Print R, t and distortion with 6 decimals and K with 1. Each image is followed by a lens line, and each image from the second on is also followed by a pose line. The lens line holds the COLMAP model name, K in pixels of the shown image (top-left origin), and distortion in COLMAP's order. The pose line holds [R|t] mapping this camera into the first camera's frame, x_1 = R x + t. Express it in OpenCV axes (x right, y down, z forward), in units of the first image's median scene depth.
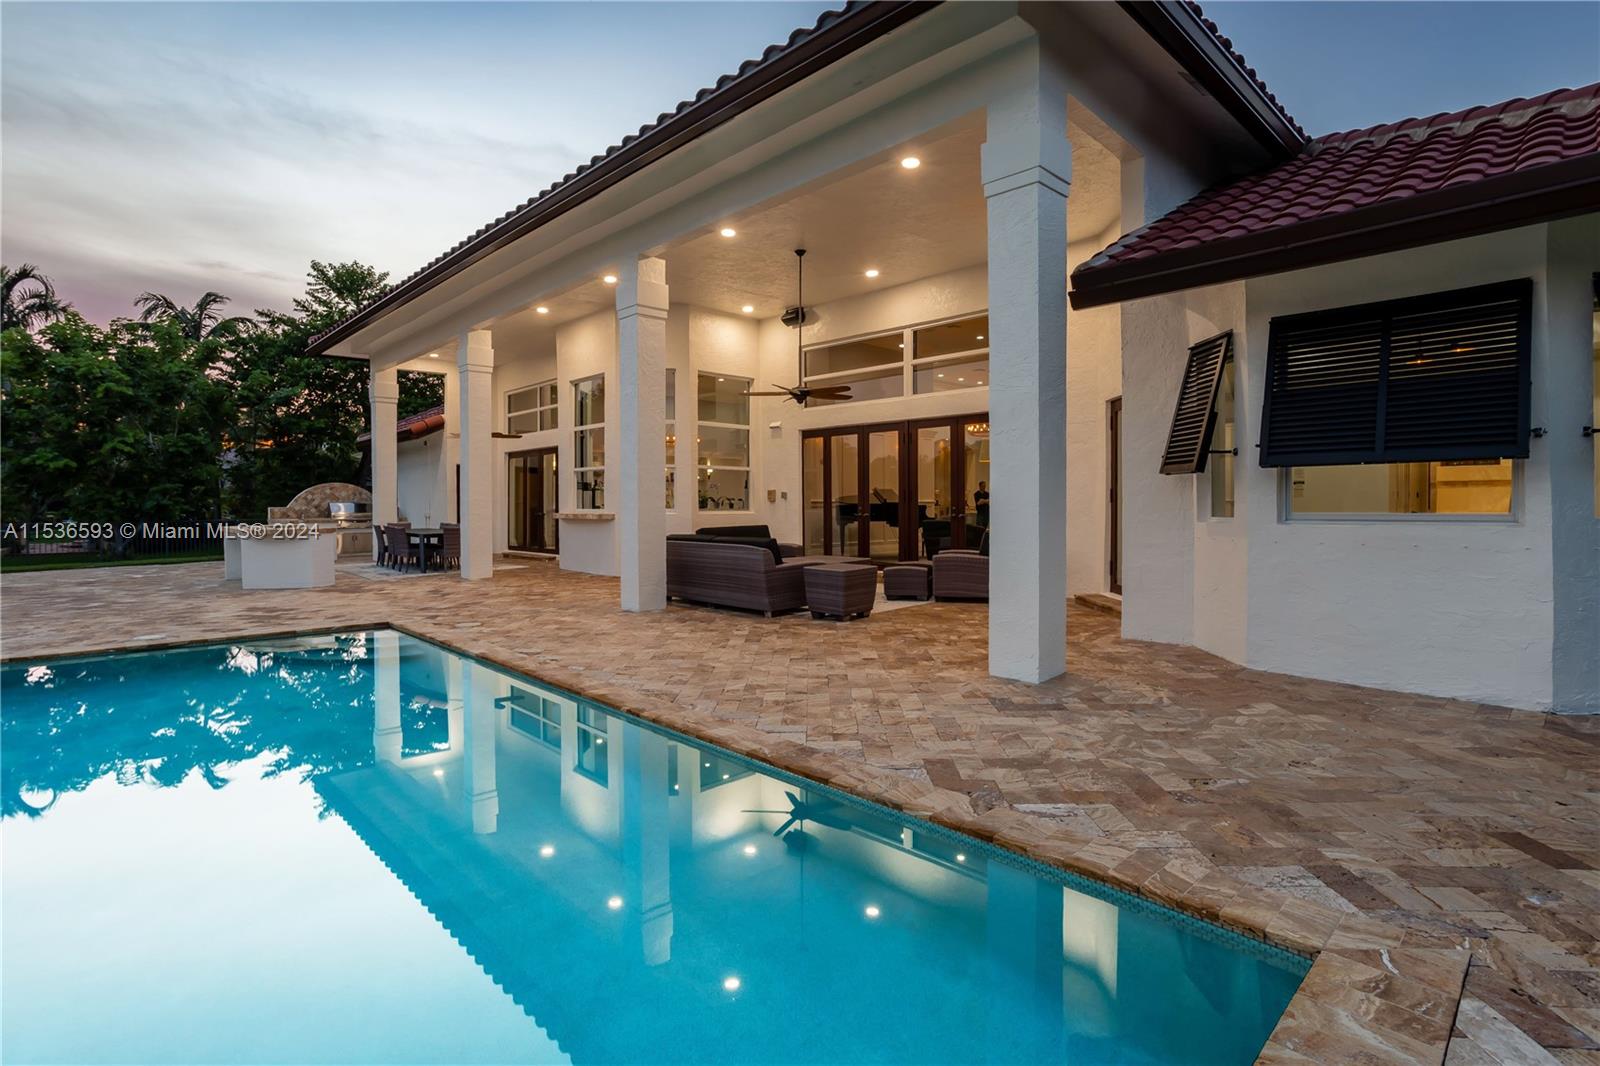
lens RADIAL K [[768.3, 0, 795.1], [0, 768.3, 519.9], [0, 0, 1]] dist [0.015132, 0.000505]
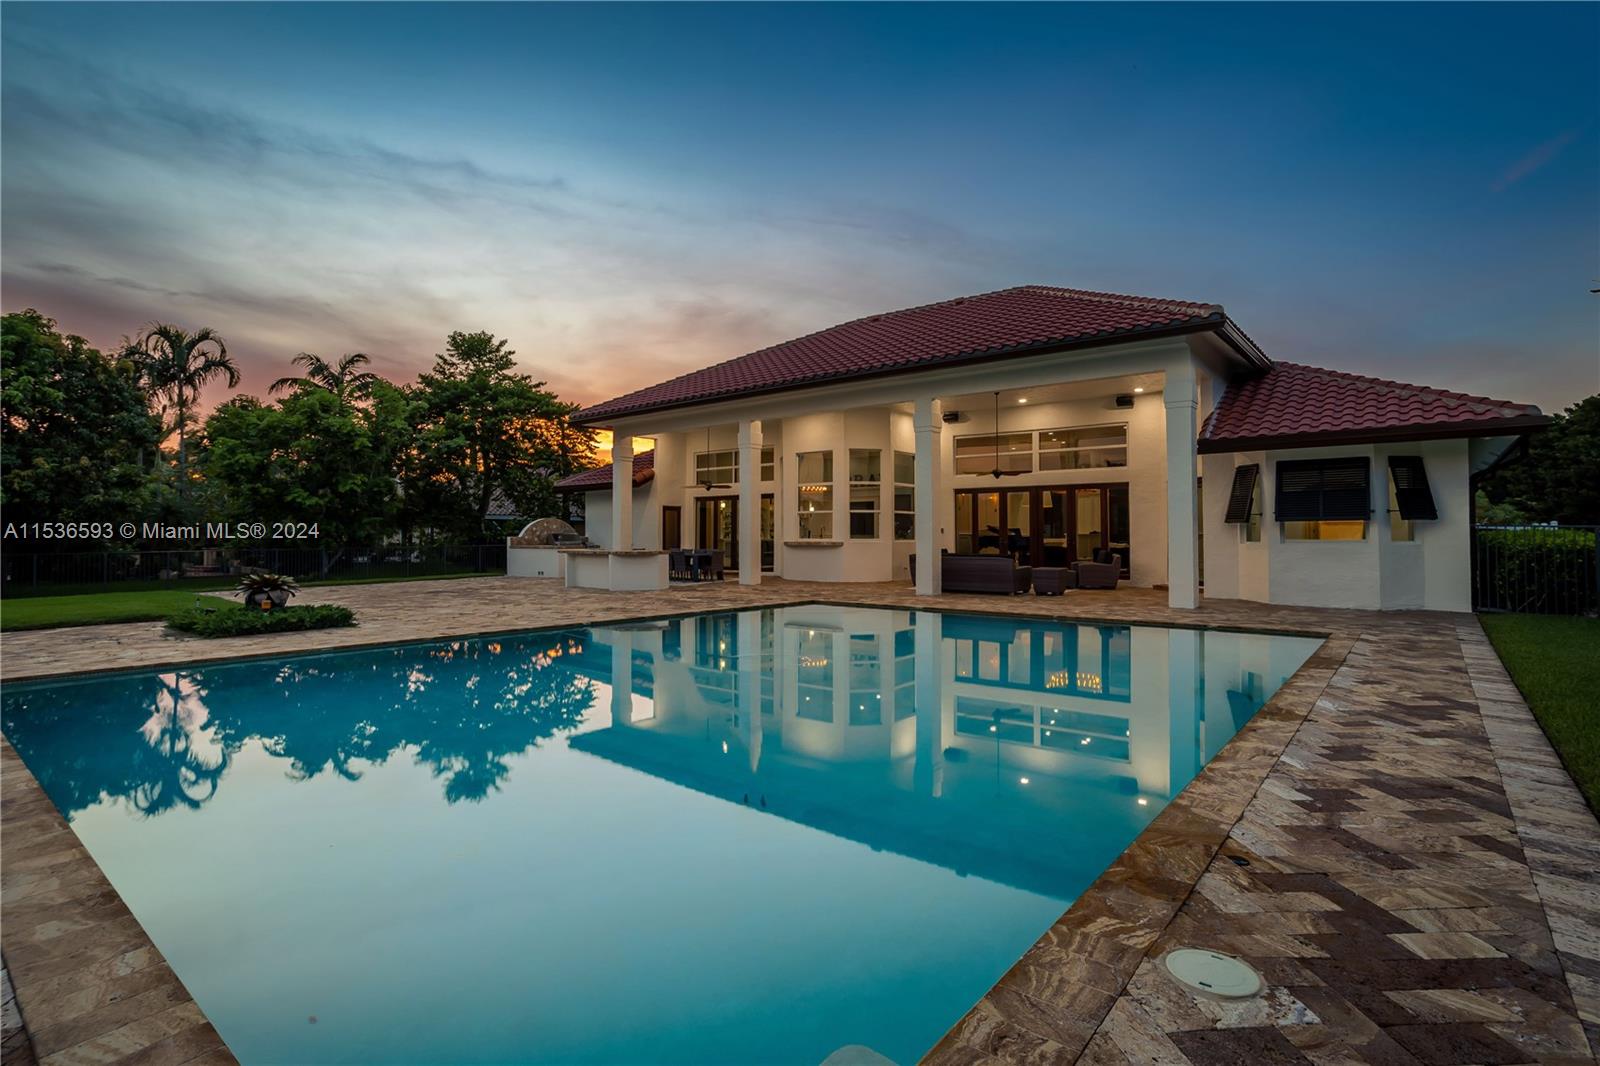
lens RADIAL K [[768.3, 0, 808.8], [0, 768.3, 534.1], [0, 0, 1]] dist [0.015132, 0.000505]
pose [[0.991378, 0.004114, 0.130966, -0.505570], [-0.001024, 0.999720, -0.023649, 0.013893], [-0.131027, 0.023311, 0.991105, -0.530867]]
